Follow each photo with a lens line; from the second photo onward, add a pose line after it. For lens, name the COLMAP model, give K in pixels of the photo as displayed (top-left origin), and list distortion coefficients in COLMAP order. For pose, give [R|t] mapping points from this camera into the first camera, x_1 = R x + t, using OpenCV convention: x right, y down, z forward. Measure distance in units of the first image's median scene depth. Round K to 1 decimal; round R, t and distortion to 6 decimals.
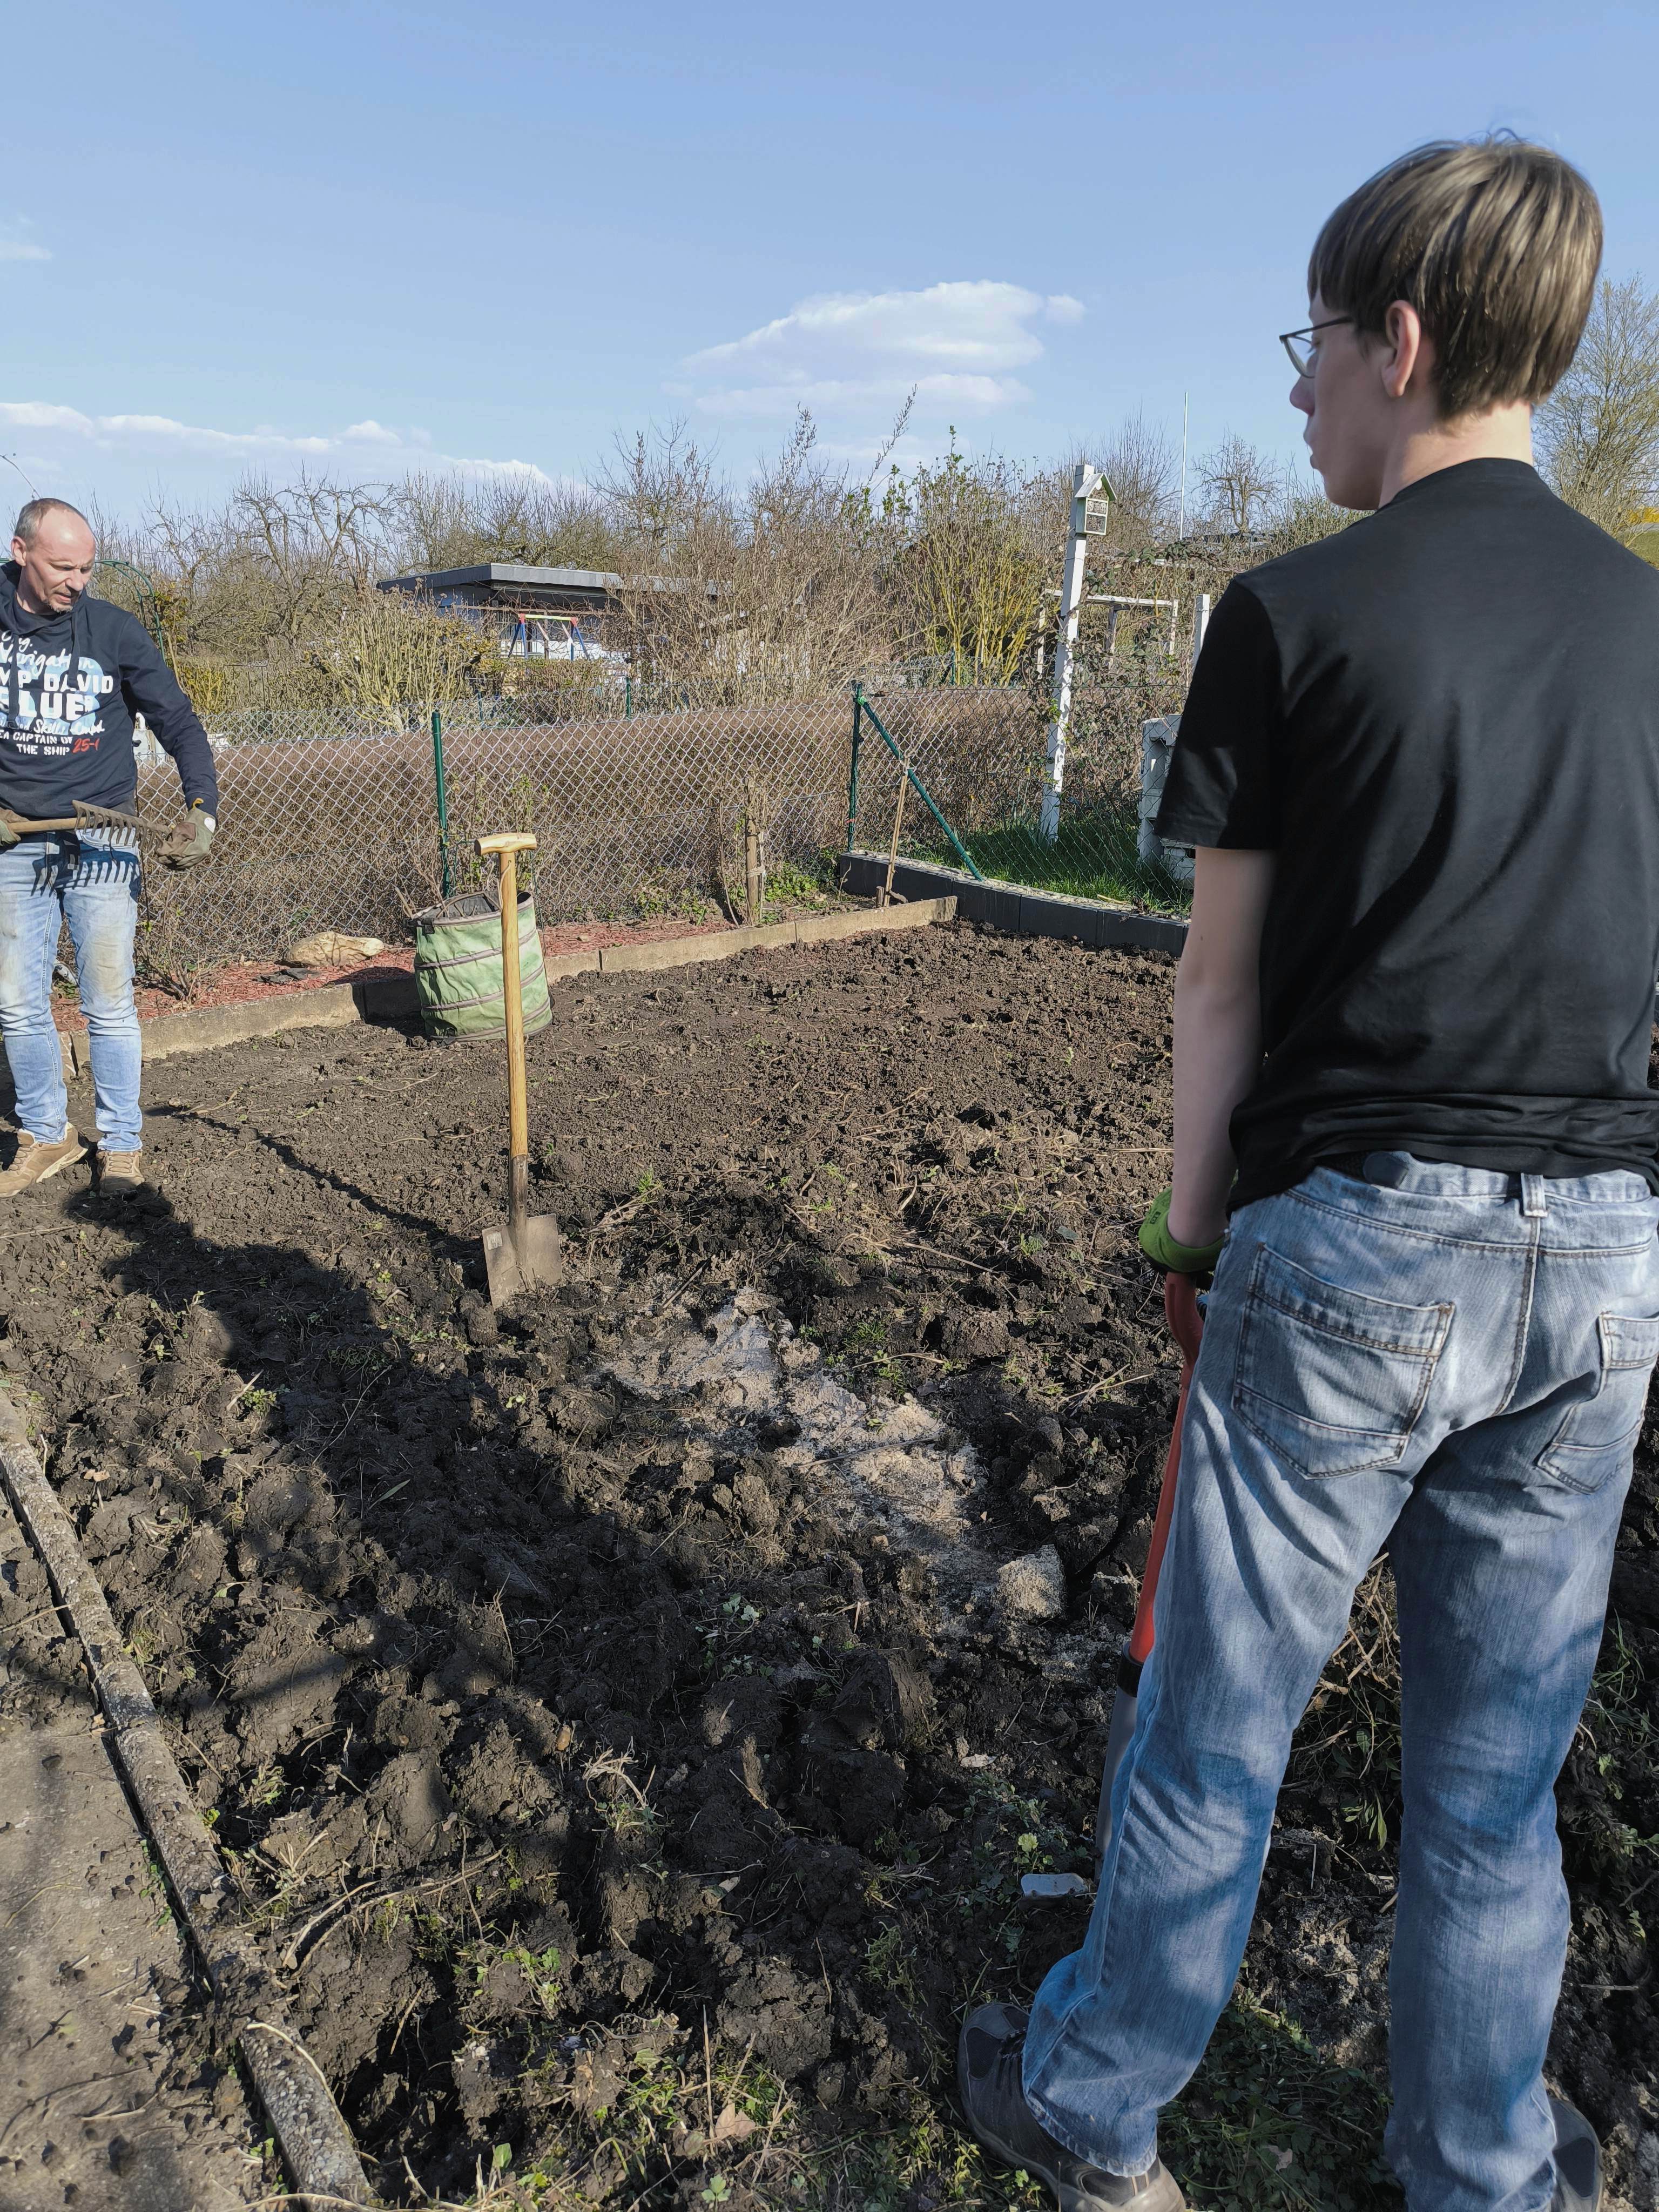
lens RADIAL K [[1575.9, 0, 837.8], [0, 1575.9, 1092.0], [0, 0, 1]] dist [0.028031, -0.019369]
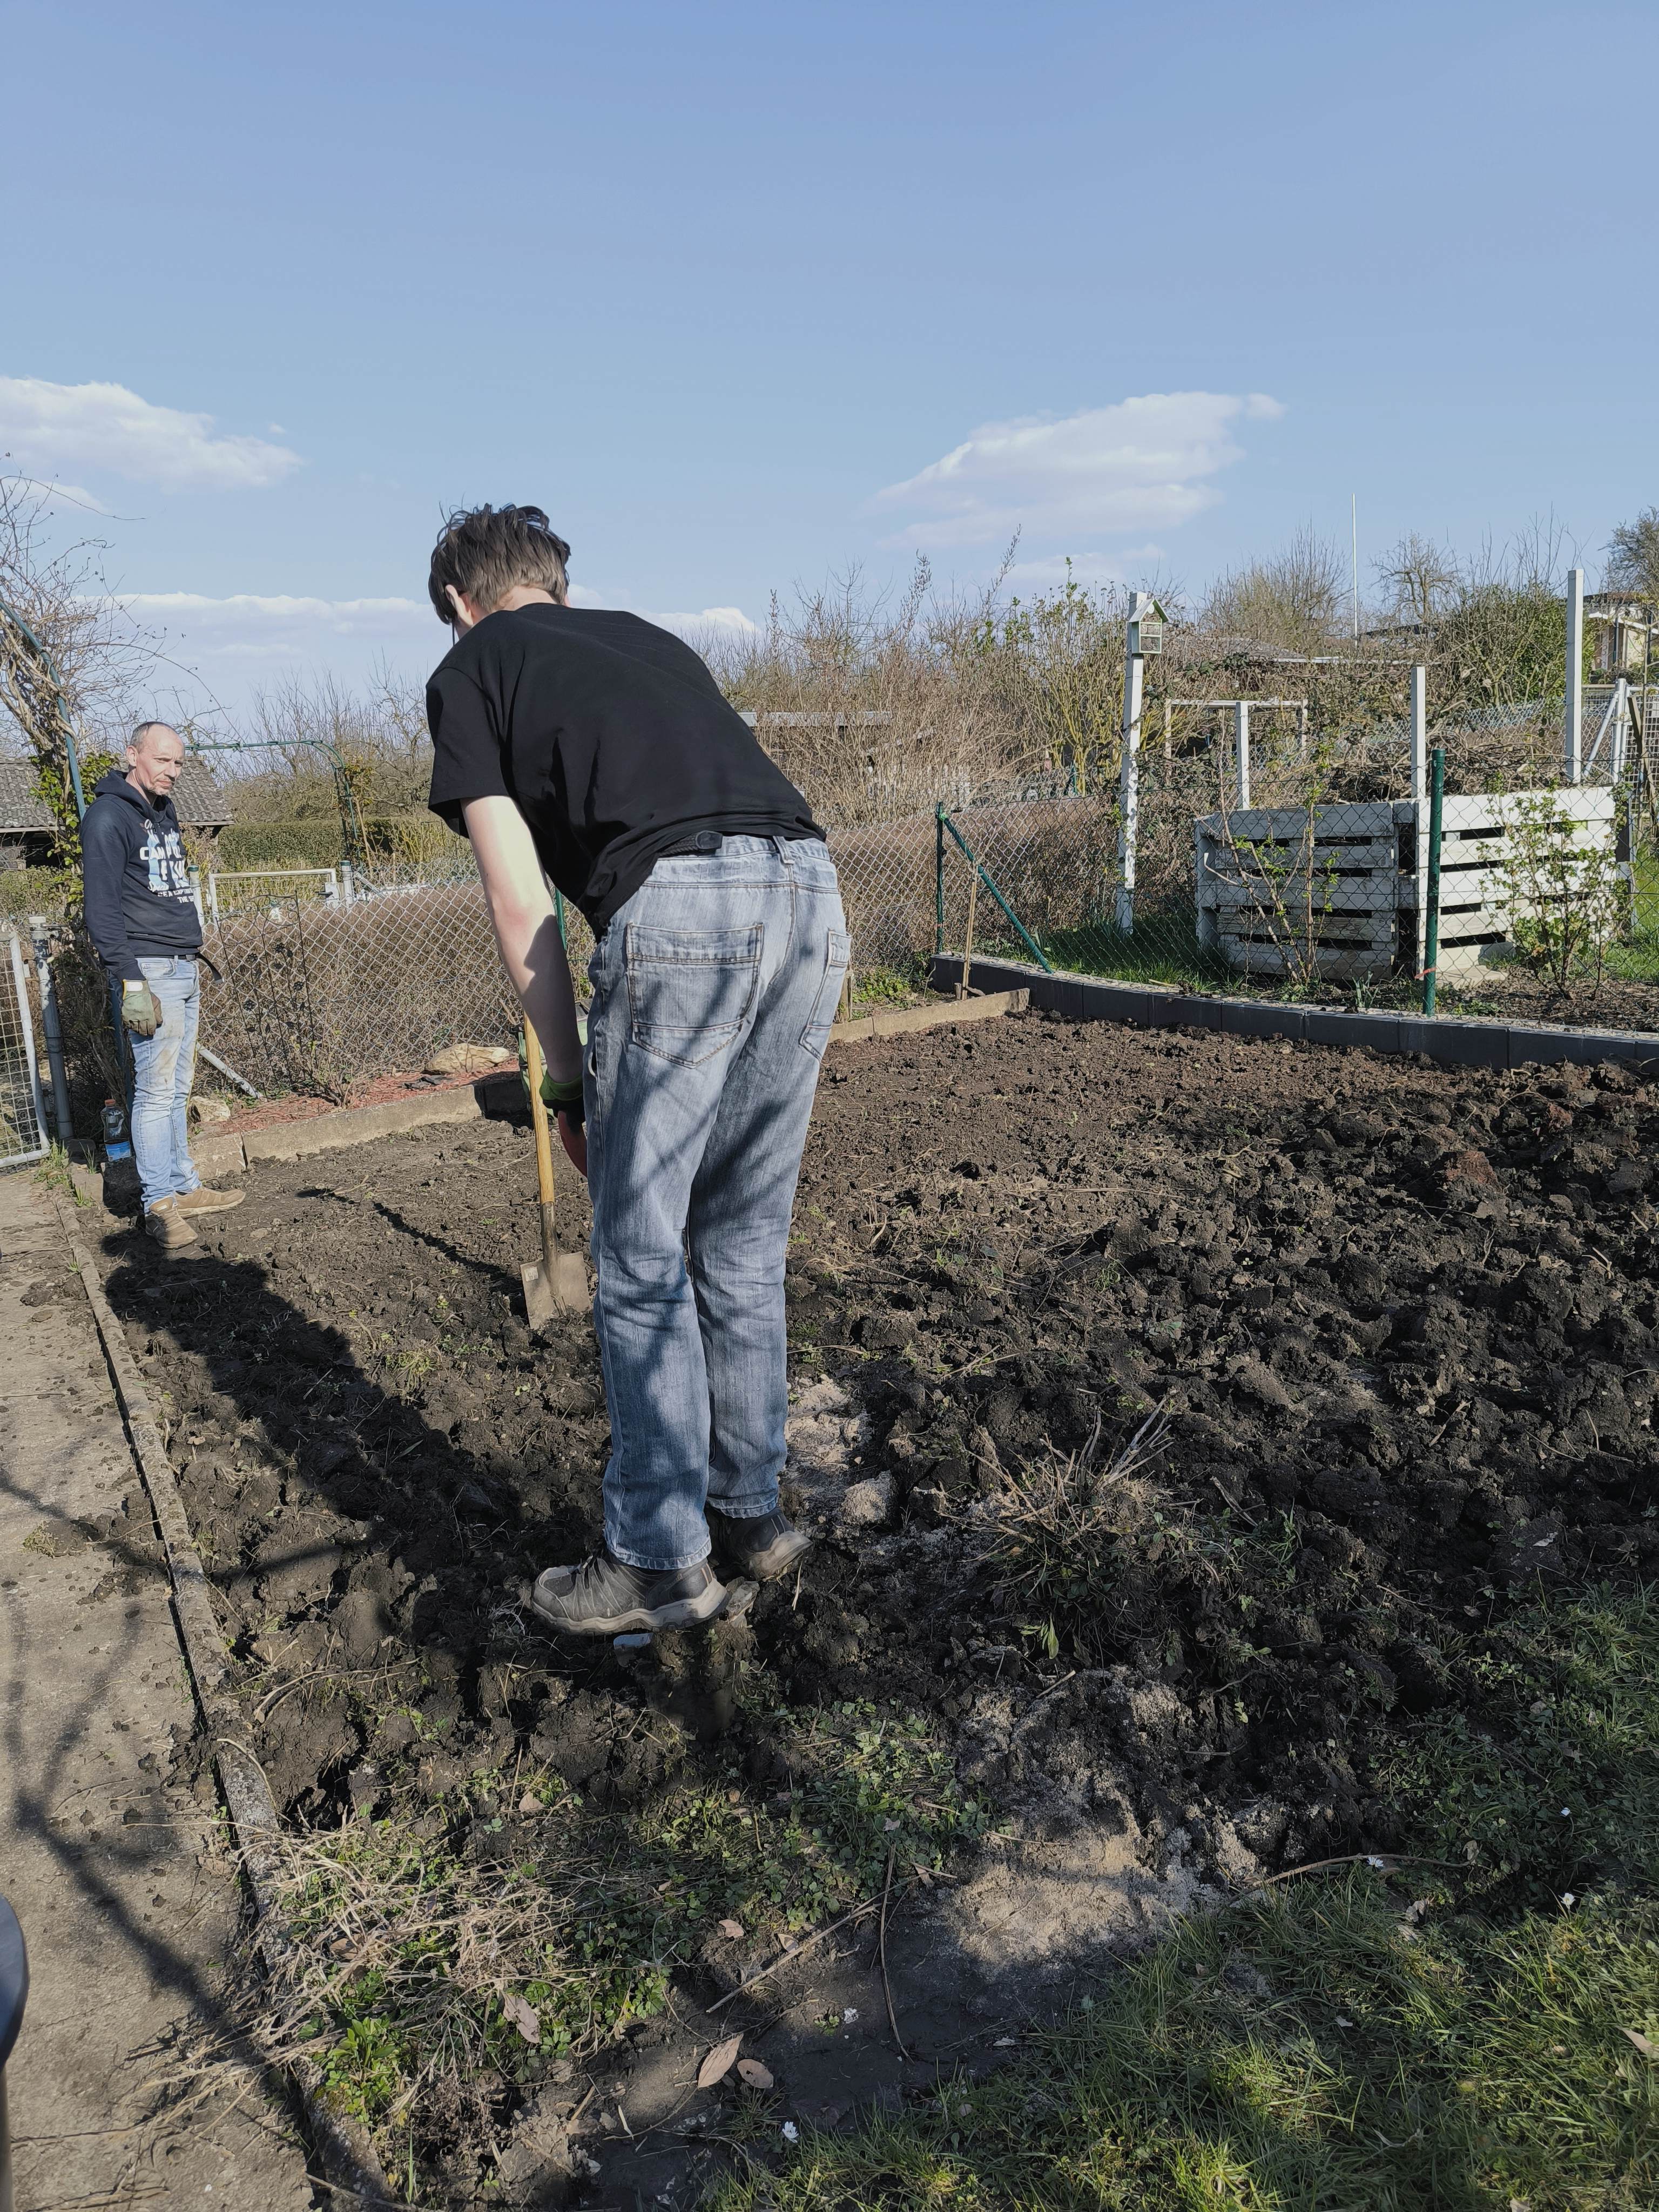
lens RADIAL K [[1575.9, 0, 845.2], [0, 1575.9, 1093.5], [0, 0, 1]] dist [0.028031, -0.019369]
pose [[0.990393, -0.041156, -0.132013, 0.193806], [0.031531, 0.996746, -0.074189, 0.053928], [0.134637, 0.069314, 0.988468, -0.190441]]
